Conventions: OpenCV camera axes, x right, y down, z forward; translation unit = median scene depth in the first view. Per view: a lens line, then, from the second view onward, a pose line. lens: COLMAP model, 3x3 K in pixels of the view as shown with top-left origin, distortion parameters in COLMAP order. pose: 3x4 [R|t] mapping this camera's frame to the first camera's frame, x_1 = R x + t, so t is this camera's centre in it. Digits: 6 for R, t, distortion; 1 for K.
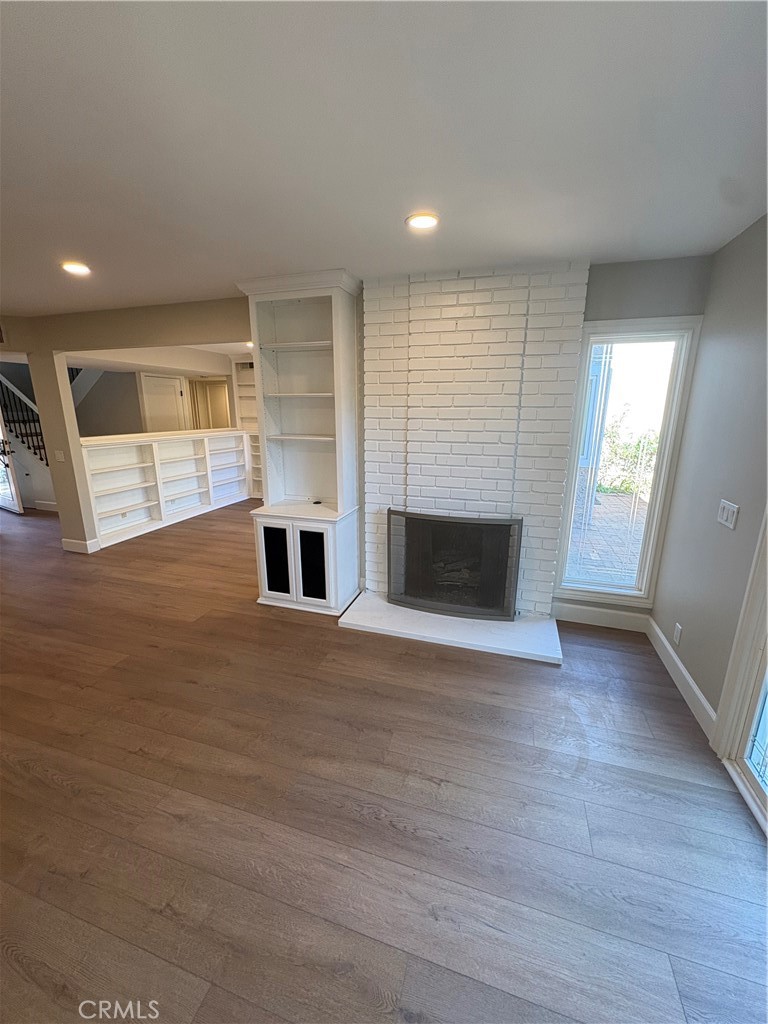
lens RADIAL K [[408.7, 0, 384.0], [0, 408.7, 512.0], [0, 0, 1]] dist [0.001709, 0.000012]
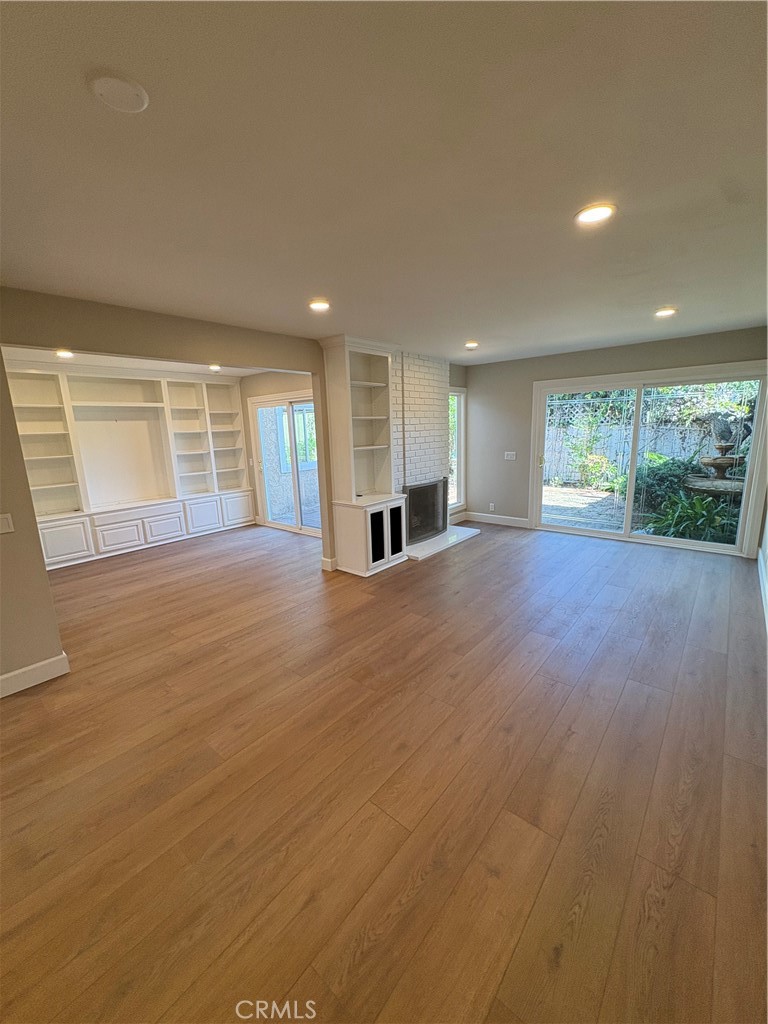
lens RADIAL K [[408.7, 0, 384.0], [0, 408.7, 512.0], [0, 0, 1]] dist [0.001709, 0.000012]
pose [[0.386525, -0.202086, 0.899867, -1.373145], [0.261974, 0.959566, 0.102966, -0.089534], [-0.884290, 0.195942, 0.423837, 0.361381]]
